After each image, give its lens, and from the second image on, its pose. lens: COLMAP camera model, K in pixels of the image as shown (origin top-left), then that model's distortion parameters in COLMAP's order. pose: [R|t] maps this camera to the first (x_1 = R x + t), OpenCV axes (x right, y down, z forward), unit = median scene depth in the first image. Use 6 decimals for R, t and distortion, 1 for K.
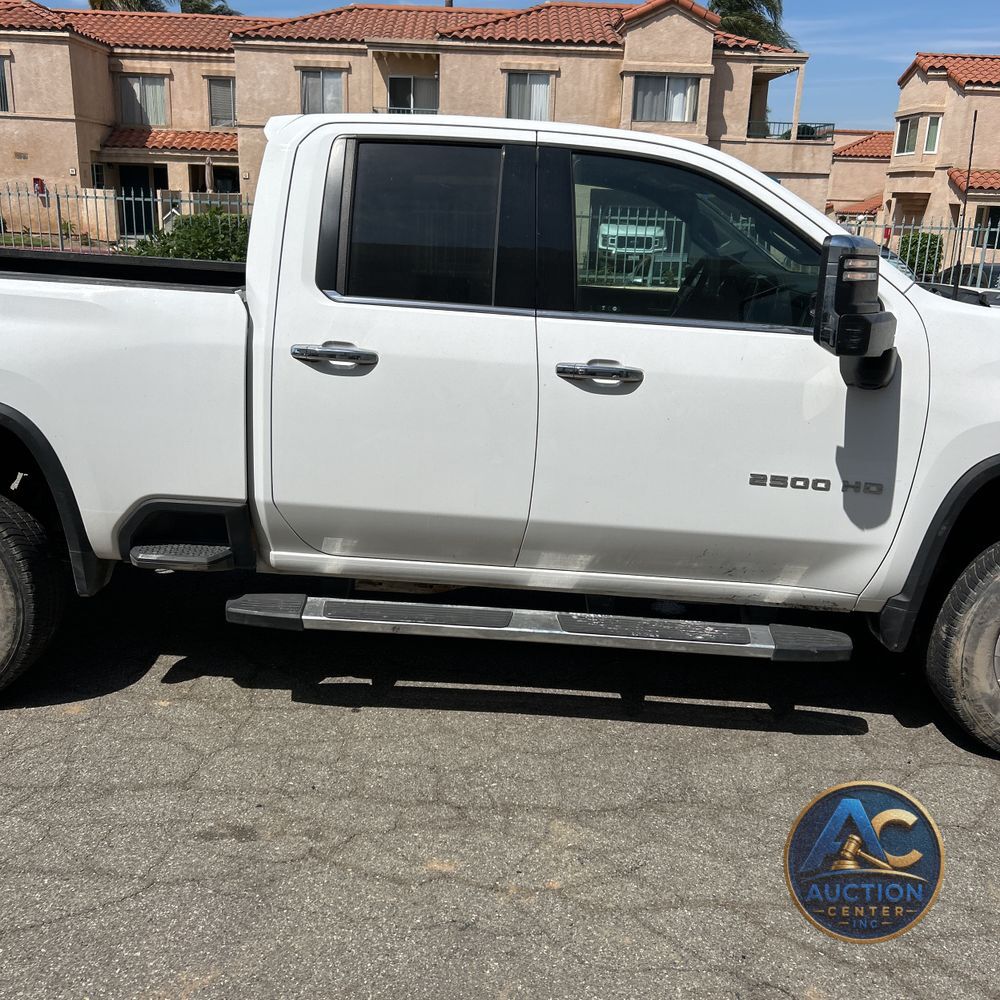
lens RADIAL K [[1009.6, 0, 489.7], [0, 1009.6, 487.8], [0, 0, 1]] dist [0.013819, 0.000000]
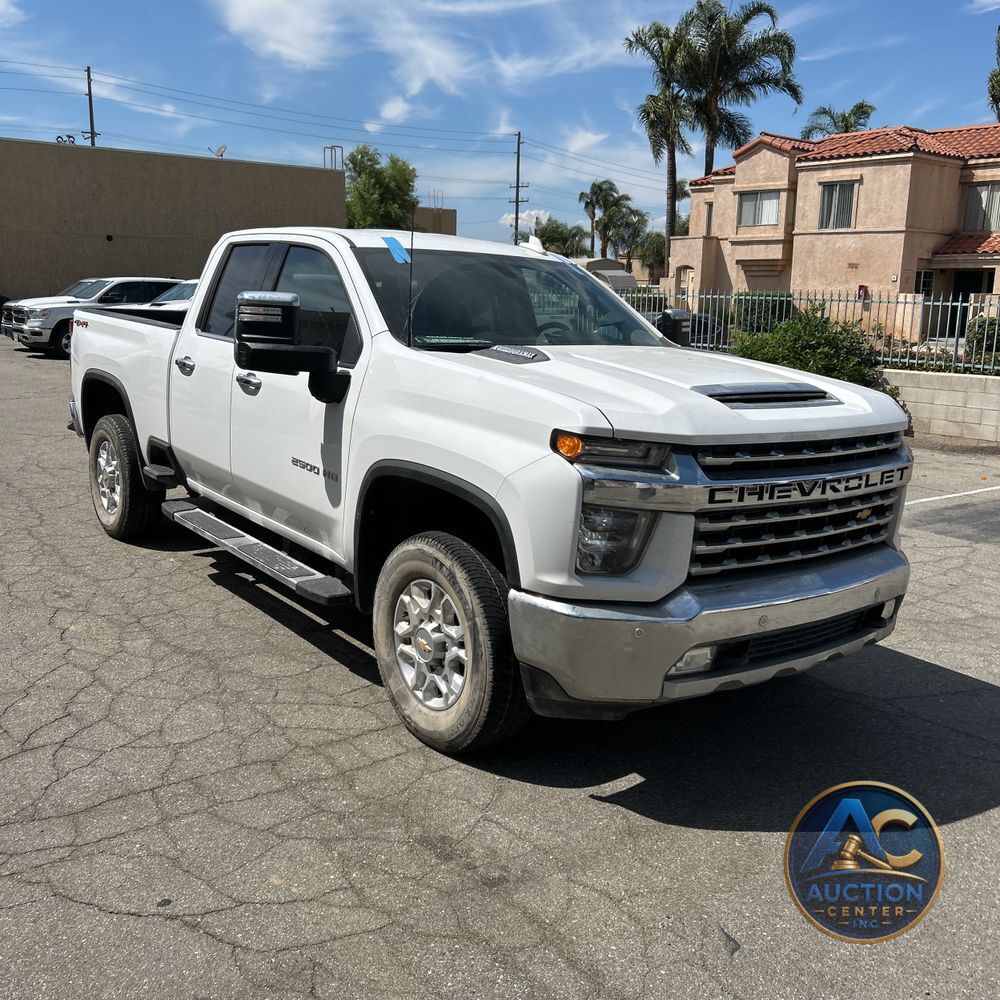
lens RADIAL K [[1002.1, 0, 486.1], [0, 1002.1, 476.7], [0, 0, 1]] dist [0.027067, 0.000000]
pose [[0.632748, 0.123951, -0.764373, 0.176817], [-0.208869, 0.977839, -0.014335, -0.002572], [0.745657, 0.168724, 0.644614, 0.032579]]
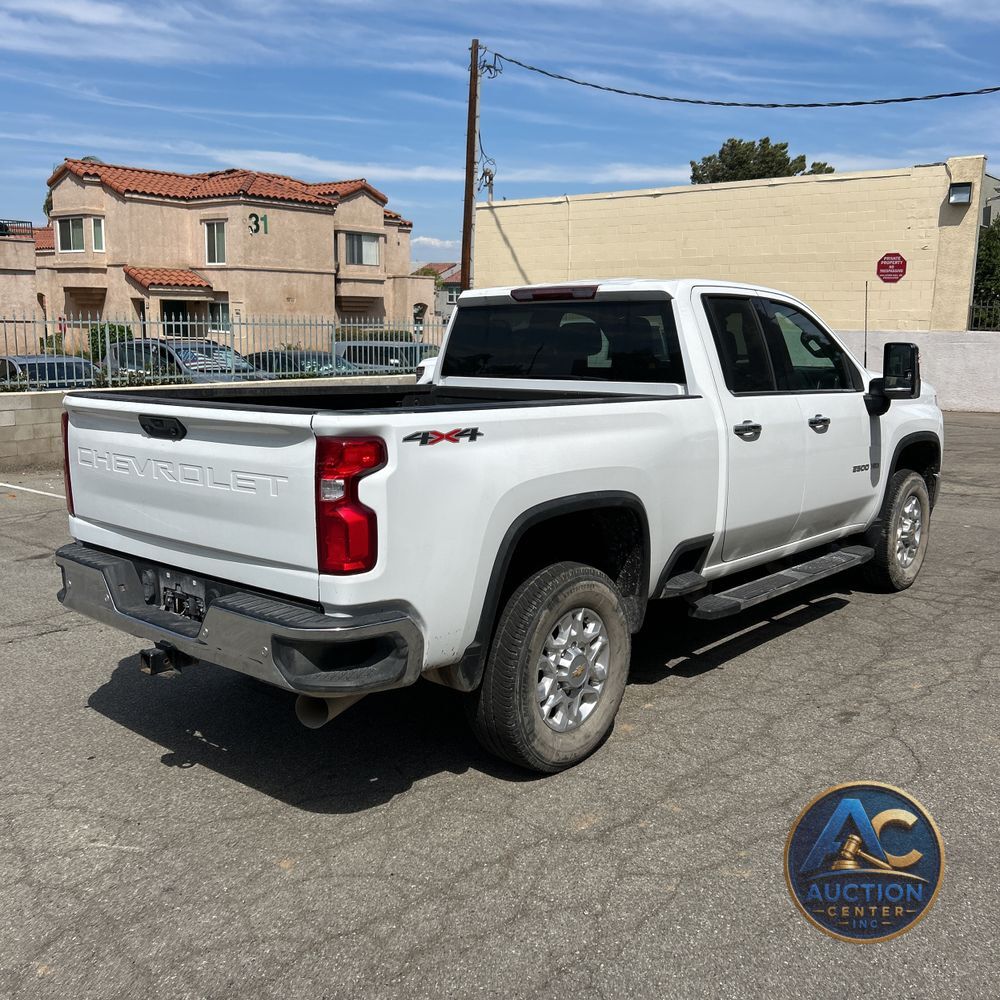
lens RADIAL K [[1009.6, 0, 503.4], [0, 1009.6, 494.2], [0, 0, 1]] dist [0.013819, 0.000000]
pose [[0.628533, -0.157760, 0.761615, -0.184937], [0.214850, 0.976329, 0.024927, -0.017549], [-0.747520, 0.147966, 0.647550, 0.030730]]
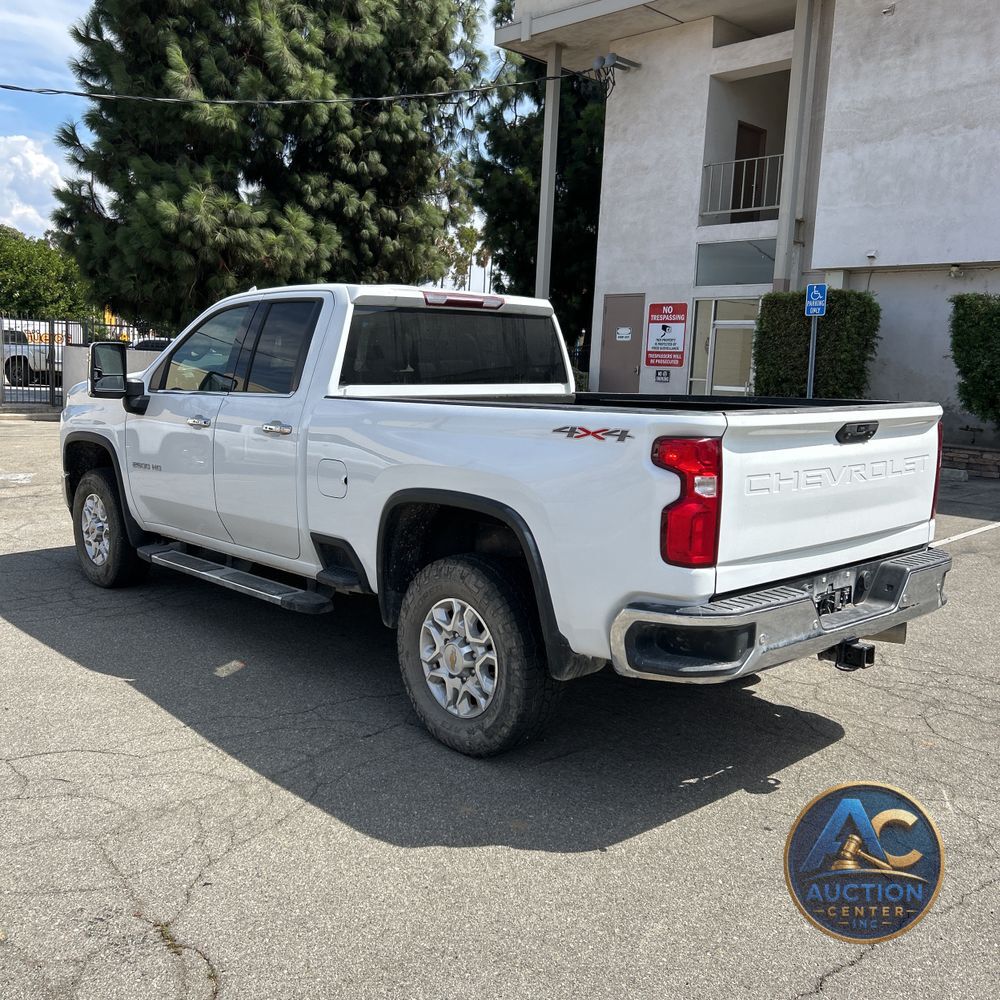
lens RADIAL K [[1009.6, 0, 493.0], [0, 1009.6, 503.9], [0, 0, 1]] dist [0.013819, 0.000000]
pose [[-0.696415, -0.157484, 0.700147, -0.174969], [0.130897, 0.931382, 0.339695, -0.077567], [-0.705601, 0.328216, -0.628014, 0.276529]]
